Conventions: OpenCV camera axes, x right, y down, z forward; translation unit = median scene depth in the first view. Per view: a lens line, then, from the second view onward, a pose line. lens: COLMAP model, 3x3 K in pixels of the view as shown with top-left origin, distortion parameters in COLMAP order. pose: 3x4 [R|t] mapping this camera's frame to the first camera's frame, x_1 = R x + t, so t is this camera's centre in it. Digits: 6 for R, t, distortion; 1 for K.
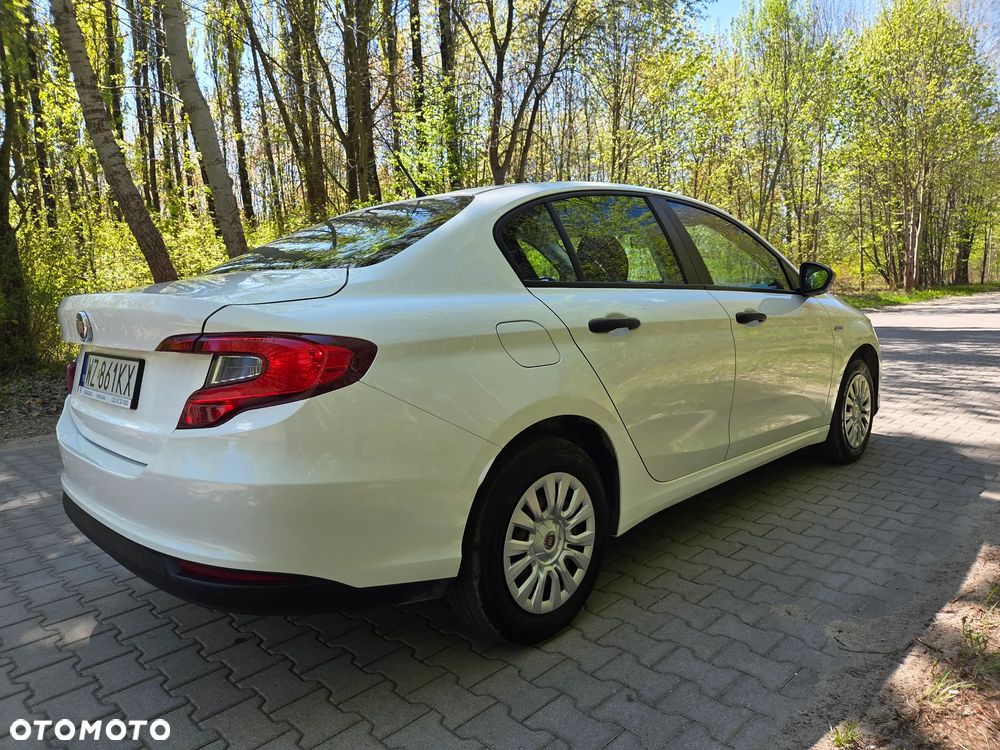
lens RADIAL K [[666.0, 0, 507.5], [0, 666.0, 376.2], [0, 0, 1]] dist [0.060432, -0.056898]
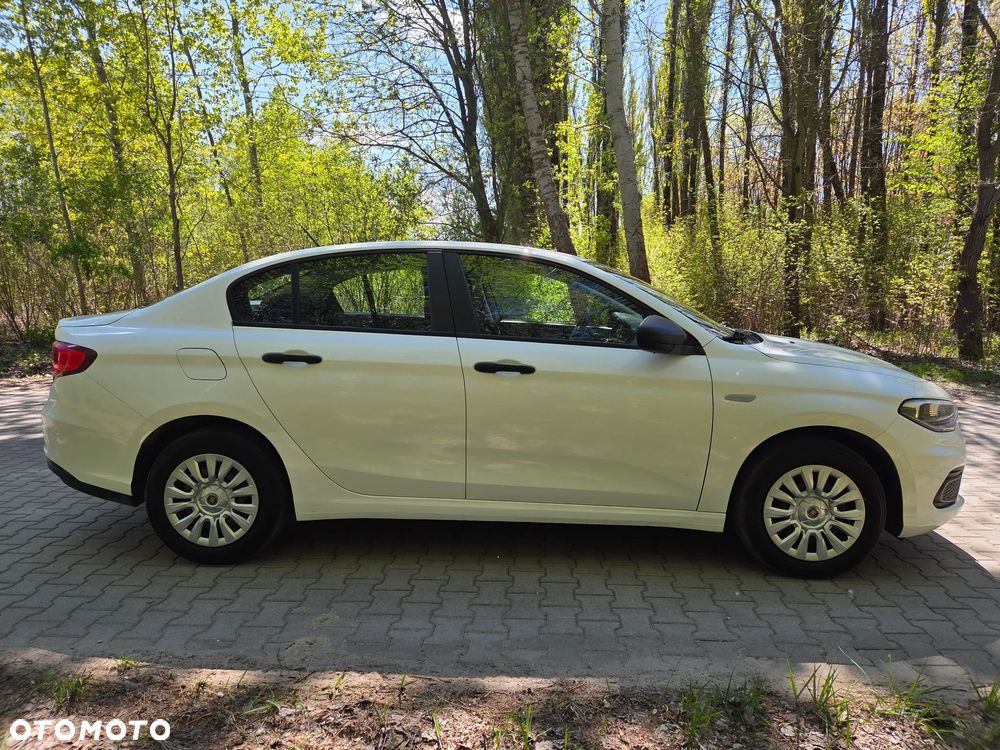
lens RADIAL K [[668.1, 0, 503.6], [0, 668.1, 369.0], [0, 0, 1]] dist [0.058836, -0.054094]
pose [[0.679631, 0.128226, -0.722261, 1.206226], [-0.124548, 0.990479, 0.058647, -0.160110], [0.722904, 0.050098, 0.689130, 0.337737]]
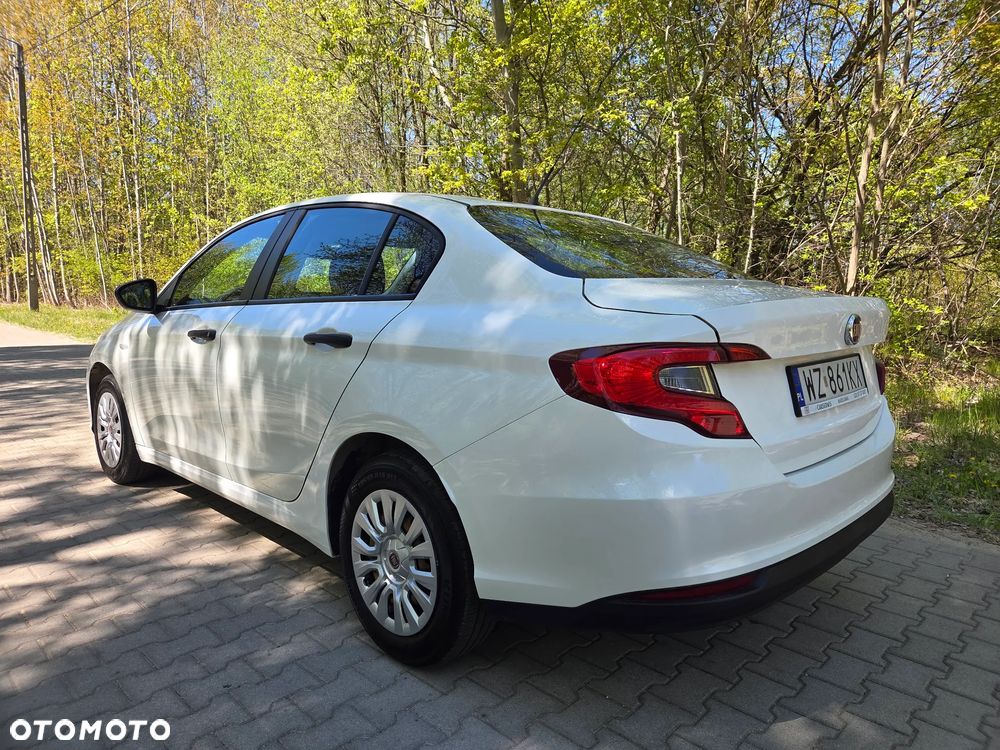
lens RADIAL K [[668.1, 0, 503.6], [0, 668.1, 369.0], [0, 0, 1]] dist [0.058836, -0.054094]
pose [[-0.006448, -0.081140, 0.996682, -1.176015], [0.124334, 0.988903, 0.081311, -0.116566], [-0.992219, 0.124446, 0.003712, 1.102348]]
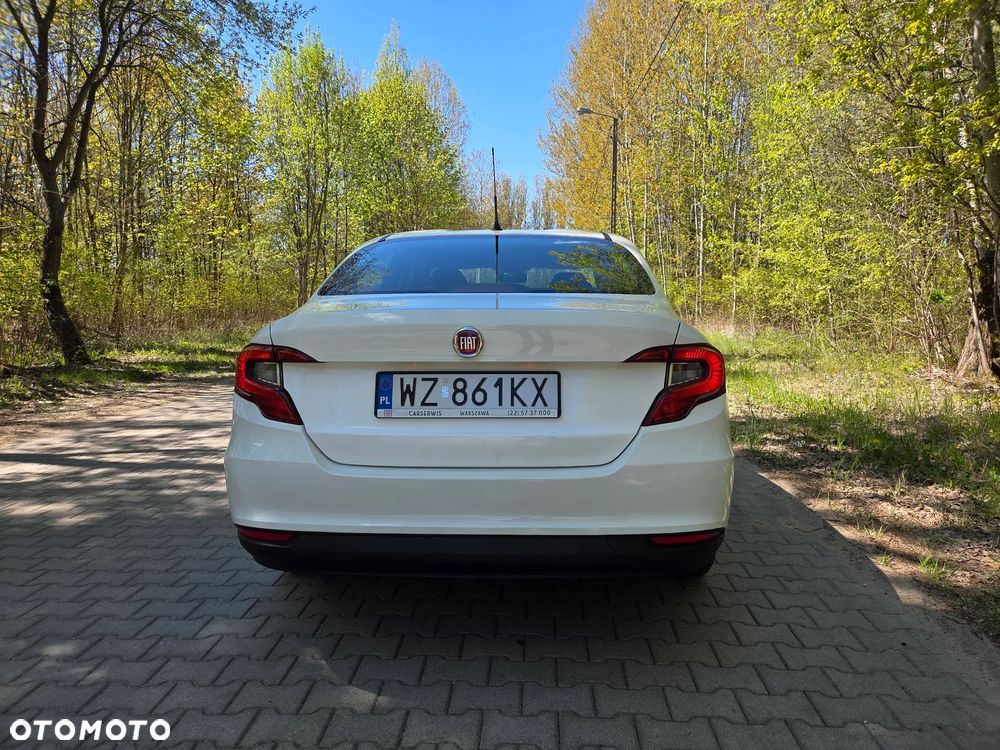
lens RADIAL K [[668.1, 0, 503.6], [0, 668.1, 369.0], [0, 0, 1]] dist [0.058836, -0.054094]
pose [[0.738750, -0.028982, 0.673356, -0.910679], [0.063615, 0.997613, -0.026855, -0.003750], [-0.670971, 0.062674, 0.738830, 0.179435]]
